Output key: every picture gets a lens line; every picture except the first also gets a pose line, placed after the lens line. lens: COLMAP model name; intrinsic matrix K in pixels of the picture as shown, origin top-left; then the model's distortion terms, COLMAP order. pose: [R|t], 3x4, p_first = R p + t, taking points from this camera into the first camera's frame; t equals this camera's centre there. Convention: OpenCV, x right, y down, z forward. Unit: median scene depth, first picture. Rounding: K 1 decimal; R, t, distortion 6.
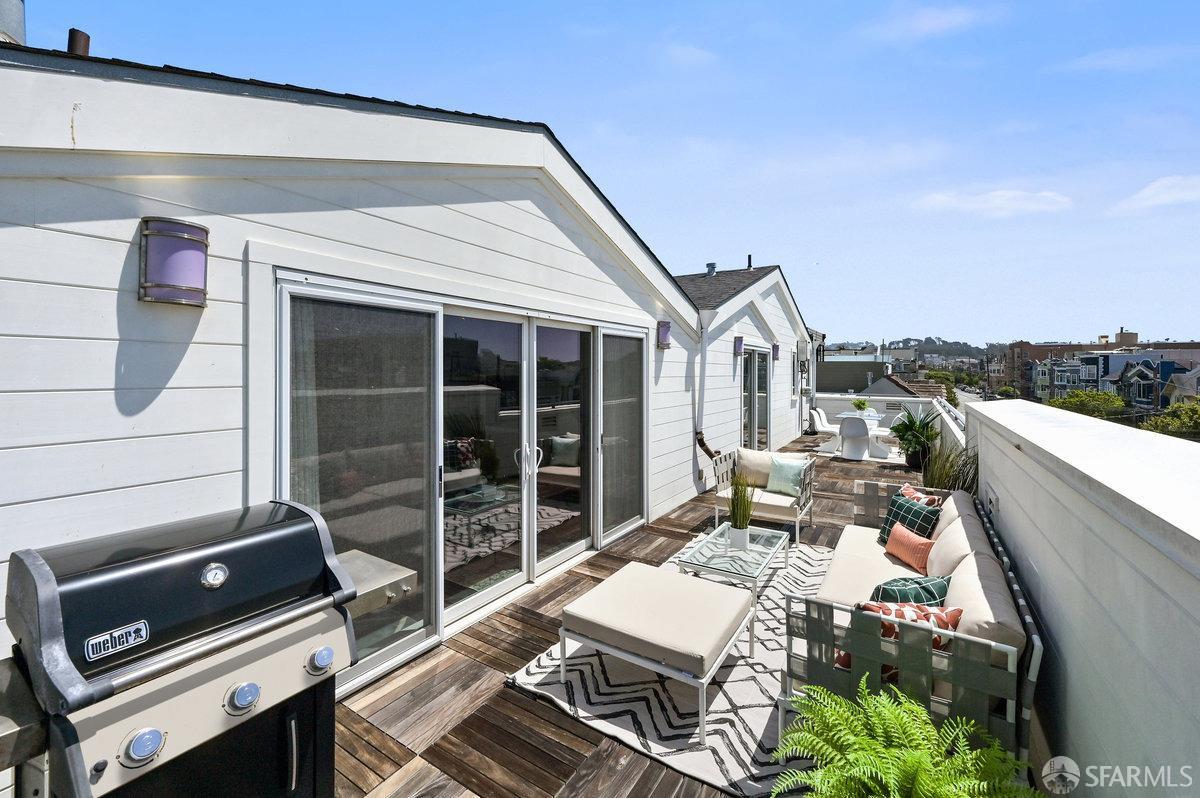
lens RADIAL K [[490.5, 0, 623.8], [0, 490.5, 372.0], [0, 0, 1]] dist [0.003378, -0.000784]
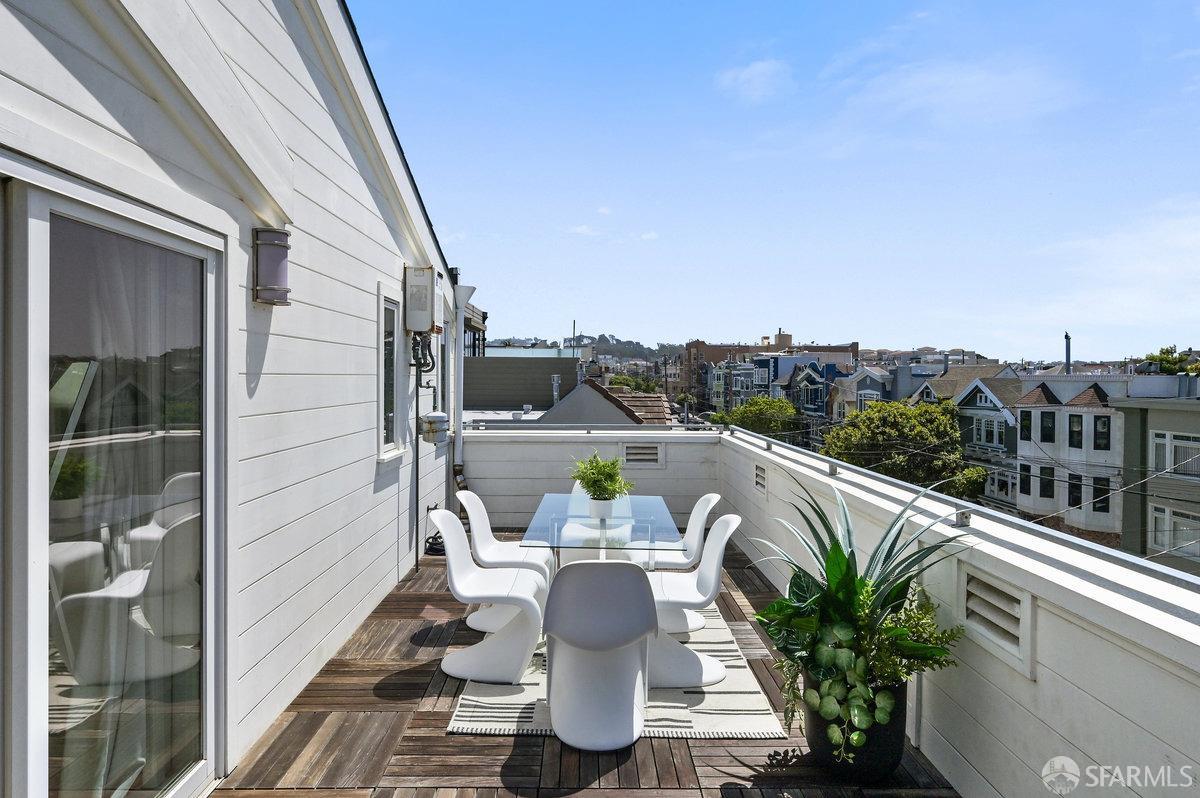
lens RADIAL K [[709.2, 0, 598.9], [0, 709.2, 380.2], [0, 0, 1]] dist [0.001470, -0.000841]
pose [[0.853231, -0.004198, 0.521516, 0.428042], [0.001898, 0.999986, 0.004944, 0.011312], [-0.521530, -0.003228, 0.853227, 1.046649]]
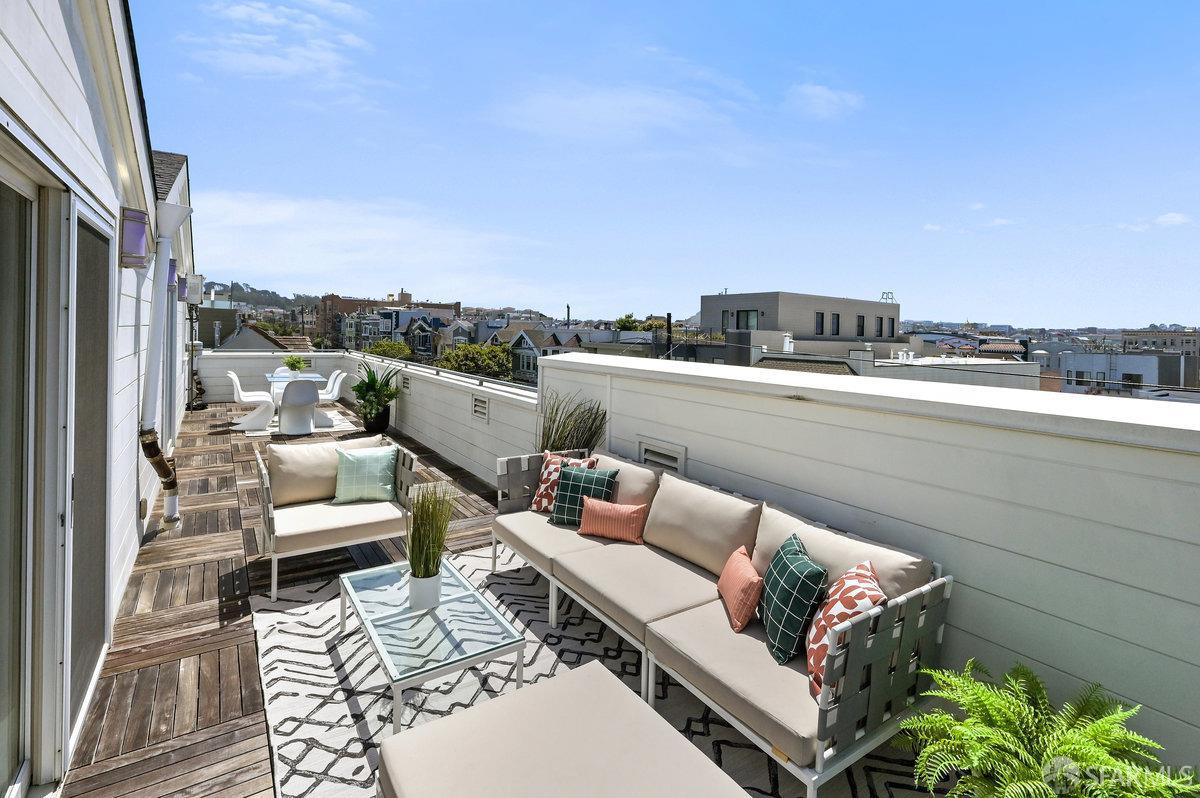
lens RADIAL K [[541.4, 0, 589.9], [0, 541.4, 337.5], [0, 0, 1]] dist [-0.004883, 0.001921]
pose [[0.425050, -0.004872, 0.905157, -0.174491], [-0.020681, 0.999672, 0.015093, 0.002184], [-0.904934, -0.025135, 0.424810, 0.314181]]
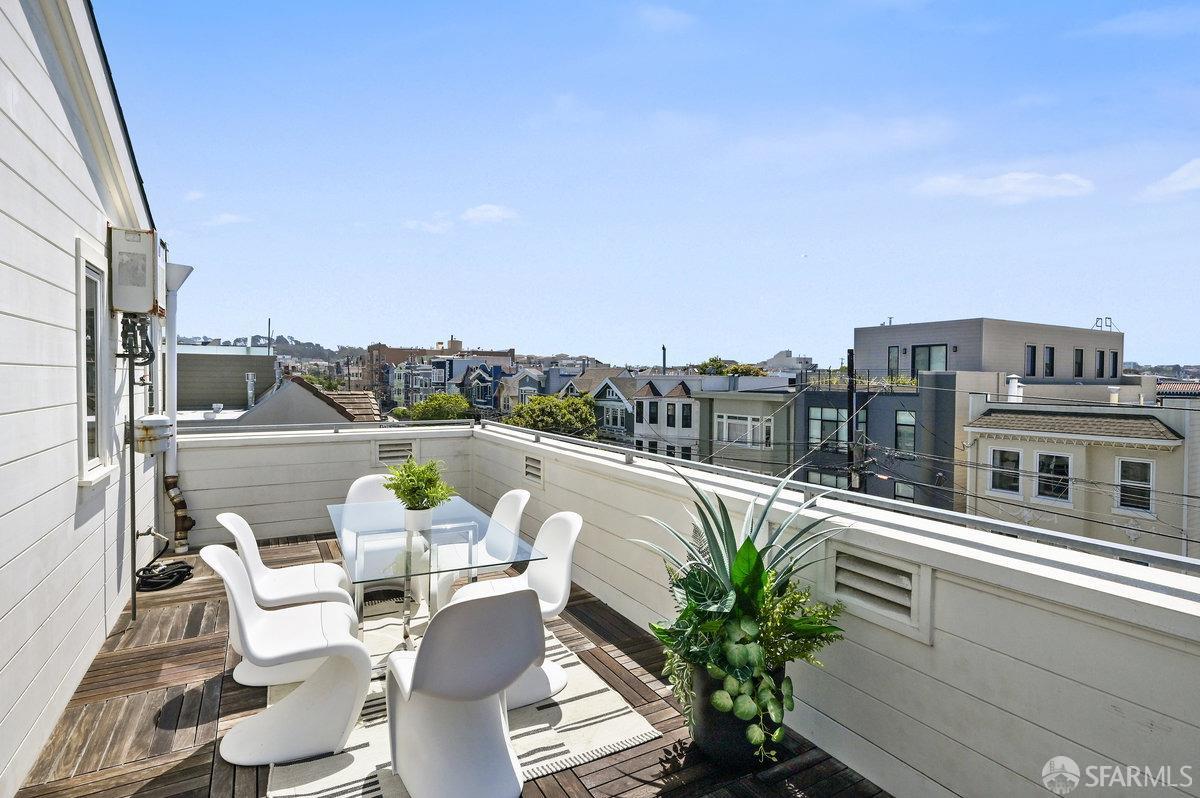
lens RADIAL K [[595.8, 0, 599.4], [0, 595.8, 390.2], [0, 0, 1]] dist [-0.001032, 0.000086]
pose [[0.503749, -0.019928, 0.863620, 0.425368], [-0.001187, 0.999717, 0.023761, 0.015638], [-0.863849, -0.012995, 0.503583, 1.233325]]
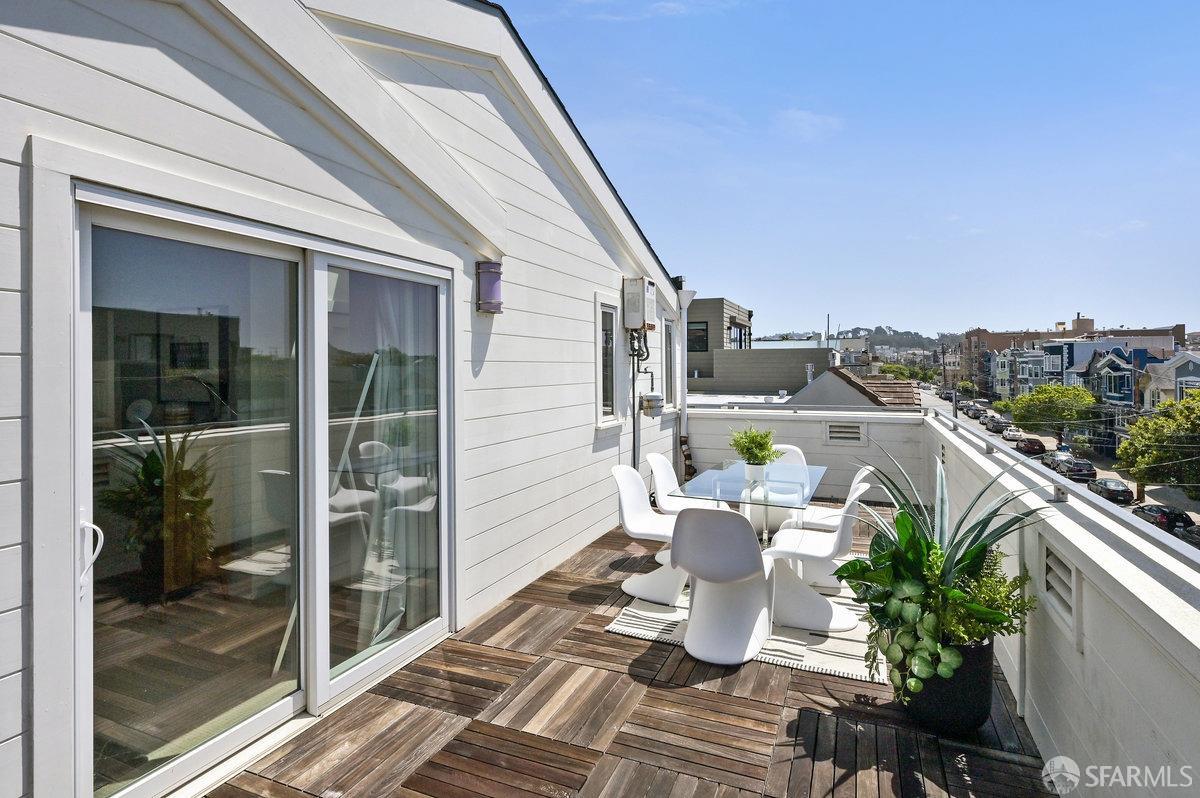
lens RADIAL K [[610.1, 0, 613.9], [0, 610.1, 364.3], [0, 0, 1]] dist [-0.001032, 0.001048]
pose [[0.989473, -0.010734, 0.144320, 0.524272], [0.011938, 0.999901, -0.007480, 0.018026], [-0.144226, 0.009124, 0.989503, 0.962809]]
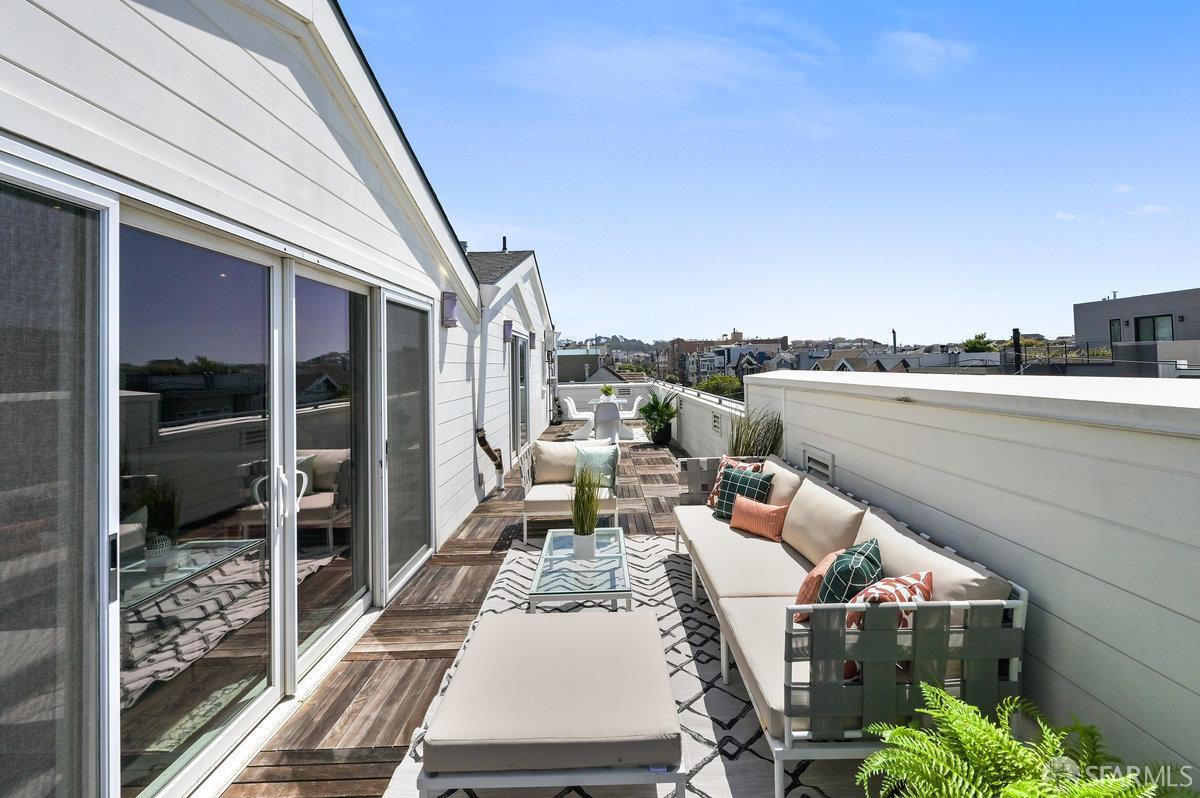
lens RADIAL K [[490.5, 0, 616.3], [0, 490.5, 351.0], [0, 0, 1]] dist [0.003378, -0.000784]
pose [[0.848825, -0.013640, 0.528498, -0.092552], [0.033815, 0.999021, -0.028527, 0.019905], [-0.527591, 0.042085, 0.848455, 0.148642]]
